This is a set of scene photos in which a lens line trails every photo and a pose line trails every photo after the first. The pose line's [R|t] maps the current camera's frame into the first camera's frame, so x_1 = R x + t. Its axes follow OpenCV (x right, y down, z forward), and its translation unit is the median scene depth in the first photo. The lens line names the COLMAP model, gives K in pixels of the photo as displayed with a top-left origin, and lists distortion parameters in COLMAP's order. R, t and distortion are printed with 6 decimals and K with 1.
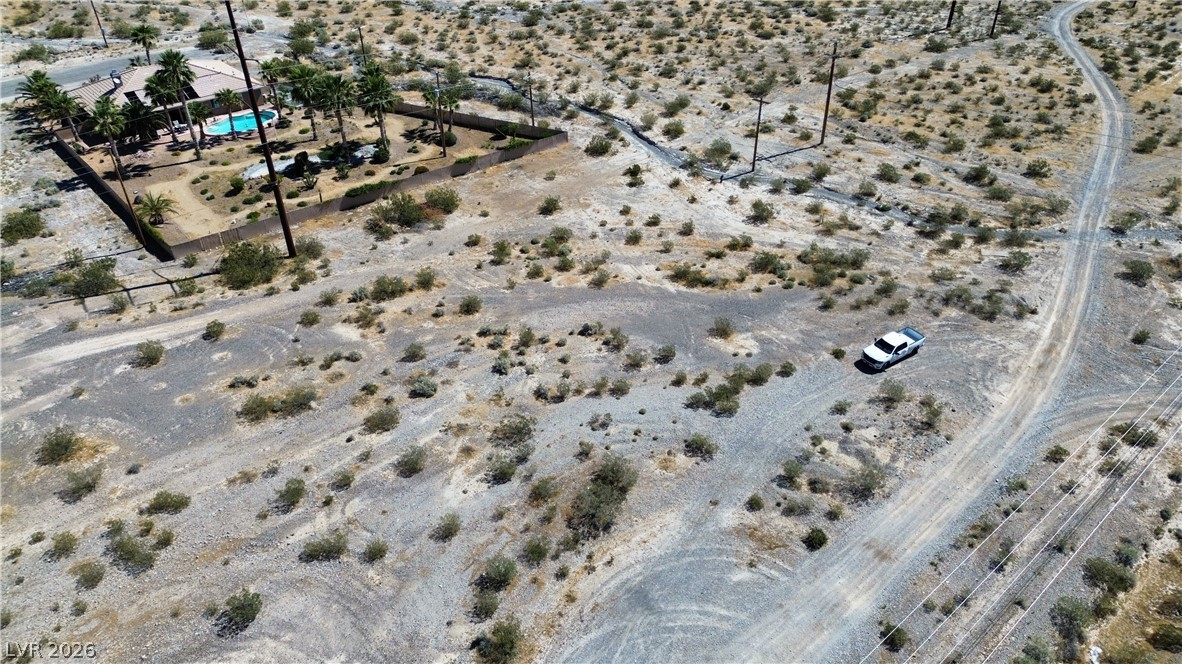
lens RADIAL K [[830.4, 0, 593.5], [0, 830.4, 334.9], [0, 0, 1]] dist [0.082722, -0.089574]
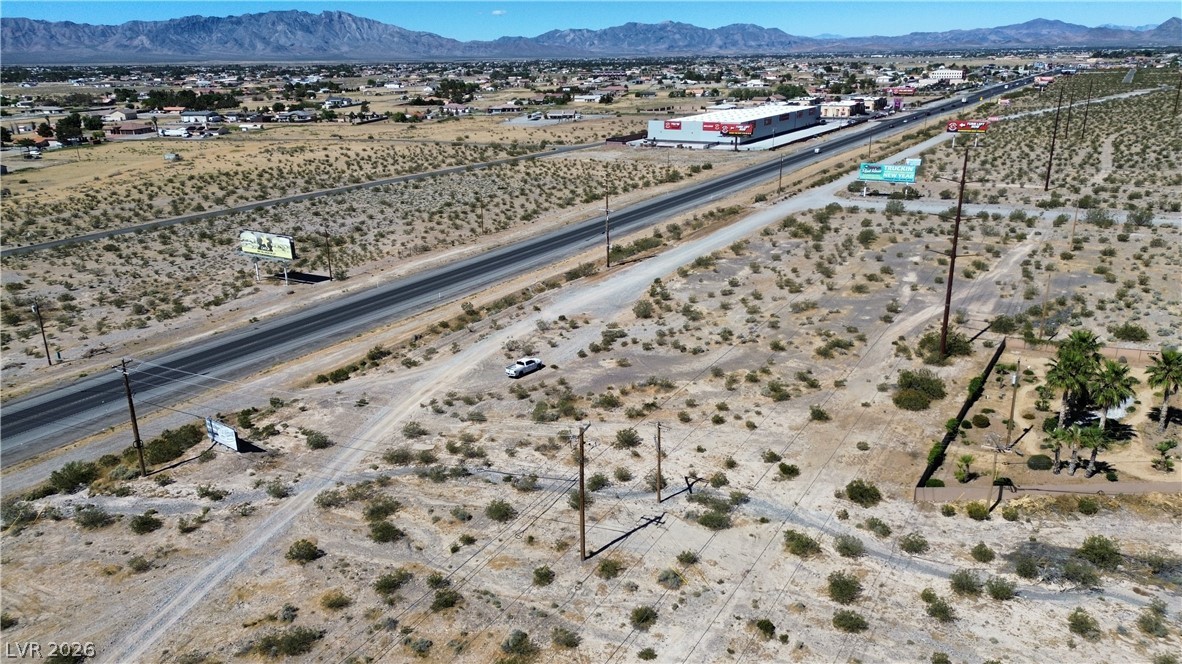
lens RADIAL K [[827.7, 0, 593.6], [0, 827.7, 331.3], [0, 0, 1]] dist [0.091415, -0.097632]
pose [[-0.957022, 0.122984, -0.262647, 0.528050], [-0.135710, 0.610452, 0.780340, -1.093012], [0.256303, 0.782447, -0.567526, 1.560888]]
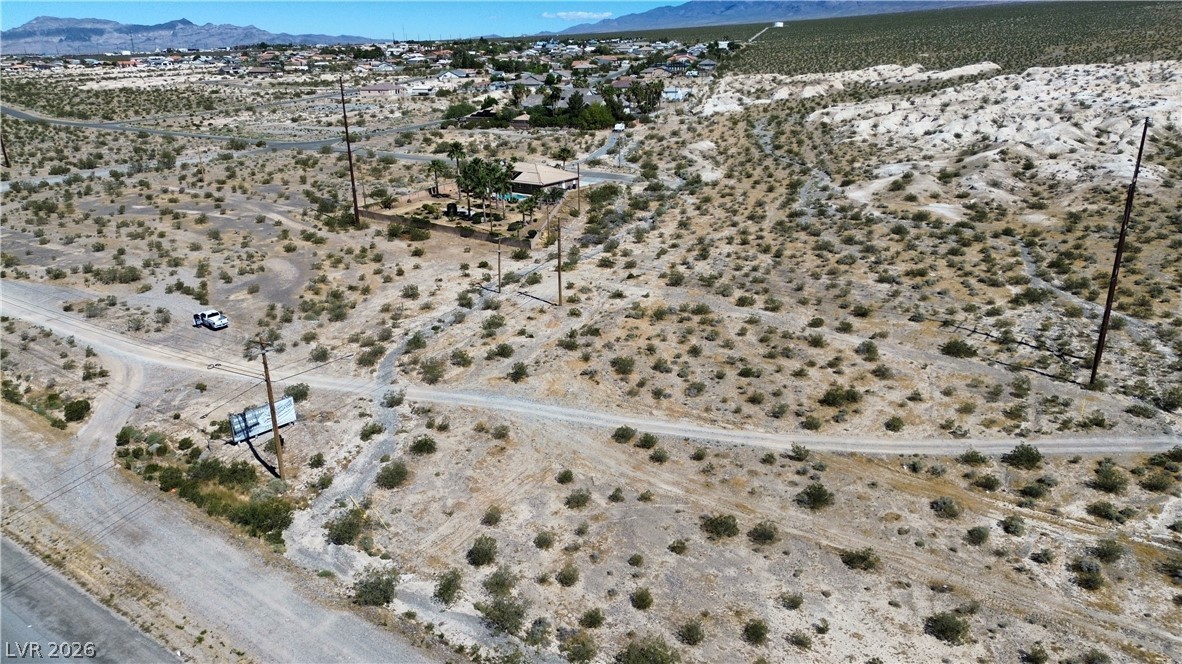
lens RADIAL K [[827.7, 0, 593.6], [0, 827.7, 331.3], [0, 0, 1]] dist [0.091415, -0.097632]
pose [[0.224722, 0.331909, -0.916153, 1.621477], [-0.541551, 0.824166, 0.165747, -0.507908], [0.810075, 0.458897, 0.364954, 0.823557]]
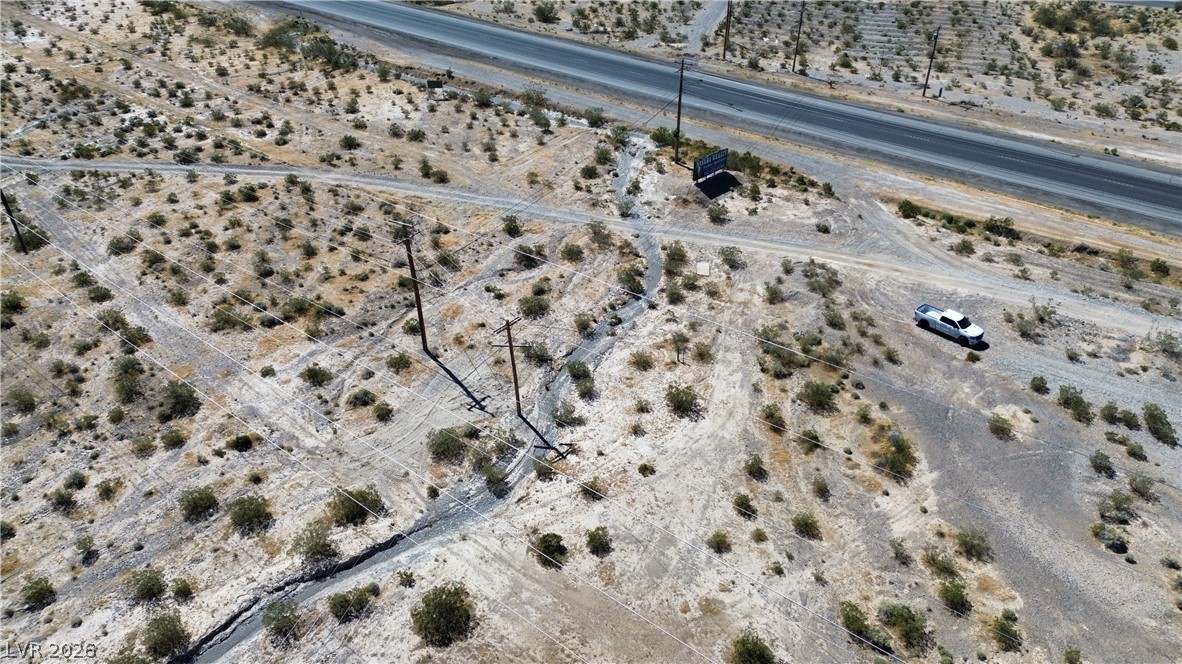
lens RADIAL K [[827.7, 0, 593.6], [0, 827.7, 331.3], [0, 0, 1]] dist [0.091415, -0.097632]
pose [[-0.153682, -0.535801, 0.830240, -0.380975], [0.567344, 0.640076, 0.518096, -0.642992], [-0.809013, 0.550654, 0.205616, 0.933259]]
